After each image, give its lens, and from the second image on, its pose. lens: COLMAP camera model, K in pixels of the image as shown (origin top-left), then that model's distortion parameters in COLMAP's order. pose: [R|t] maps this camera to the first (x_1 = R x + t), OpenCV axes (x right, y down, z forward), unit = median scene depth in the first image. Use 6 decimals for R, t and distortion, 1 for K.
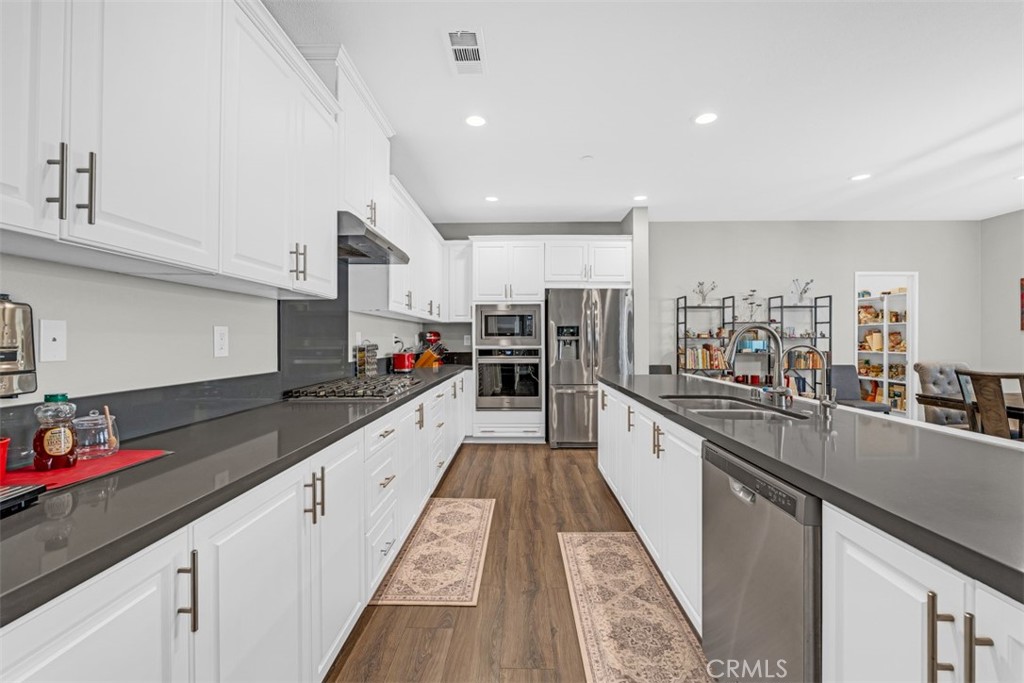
lens RADIAL K [[444.0, 0, 516.3], [0, 444.0, 338.2], [0, 0, 1]] dist [-0.018839, 0.000664]
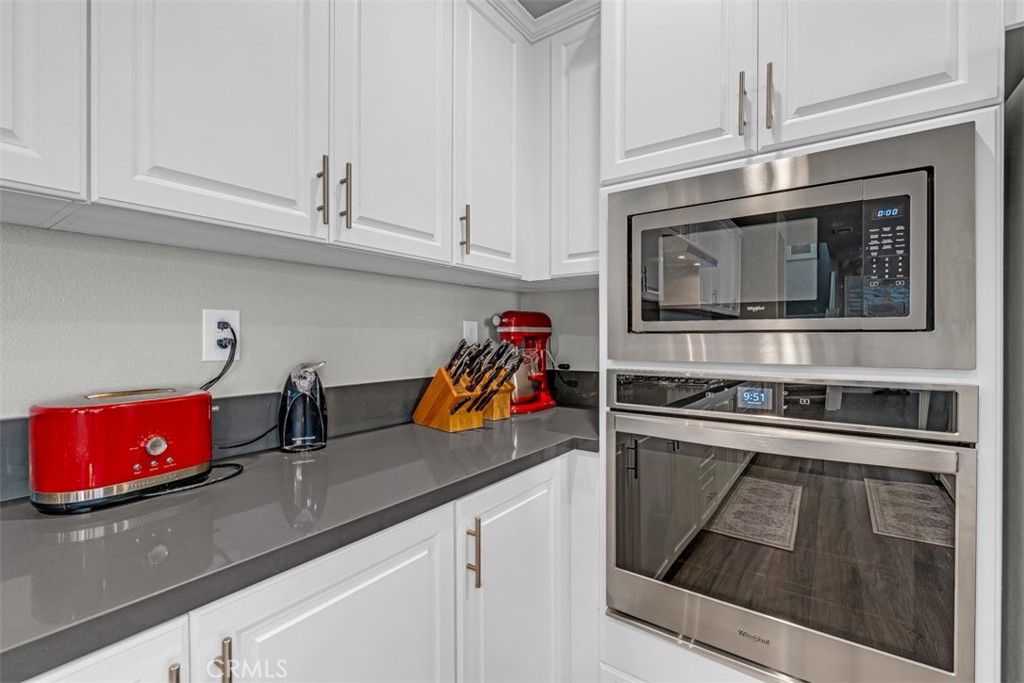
lens RADIAL K [[444.0, 0, 501.4], [0, 444.0, 336.7], [0, 0, 1]] dist [-0.018839, 0.000664]
pose [[0.802407, 0.010384, -0.596687, 0.008702], [-0.006893, 0.999943, 0.008132, 0.002586], [0.596738, -0.002413, 0.802433, 0.718100]]
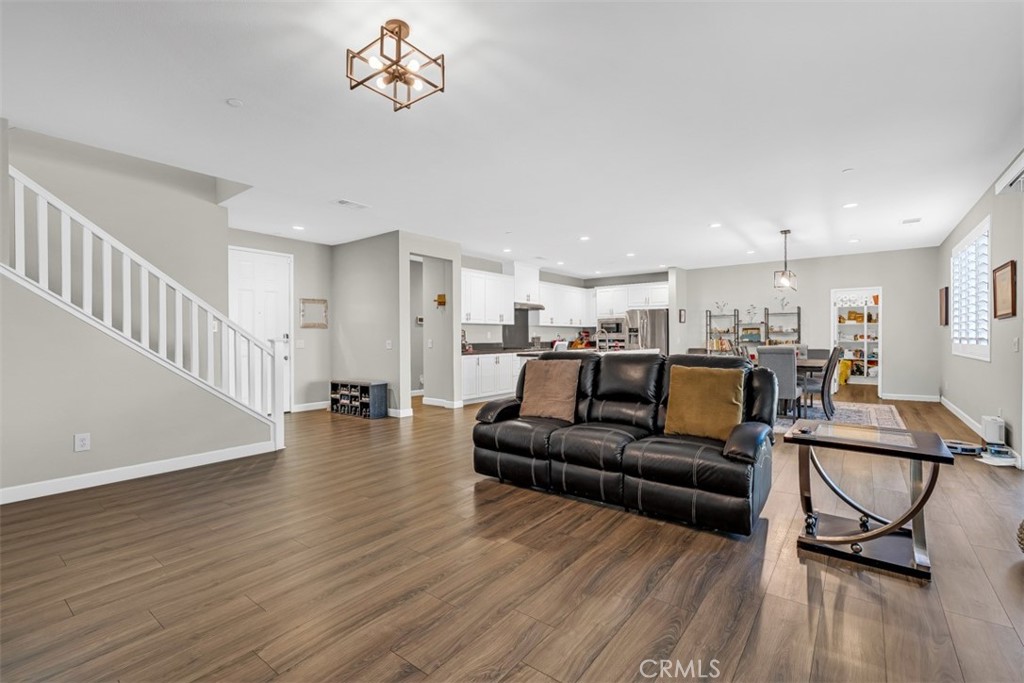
lens RADIAL K [[444.0, 0, 511.6], [0, 444.0, 336.6], [0, 0, 1]] dist [-0.018839, 0.000664]
pose [[0.790279, -0.002963, -0.612740, 0.852664], [0.007112, 0.999965, 0.004337, -0.000339], [0.612706, -0.007785, 0.790273, -0.920469]]
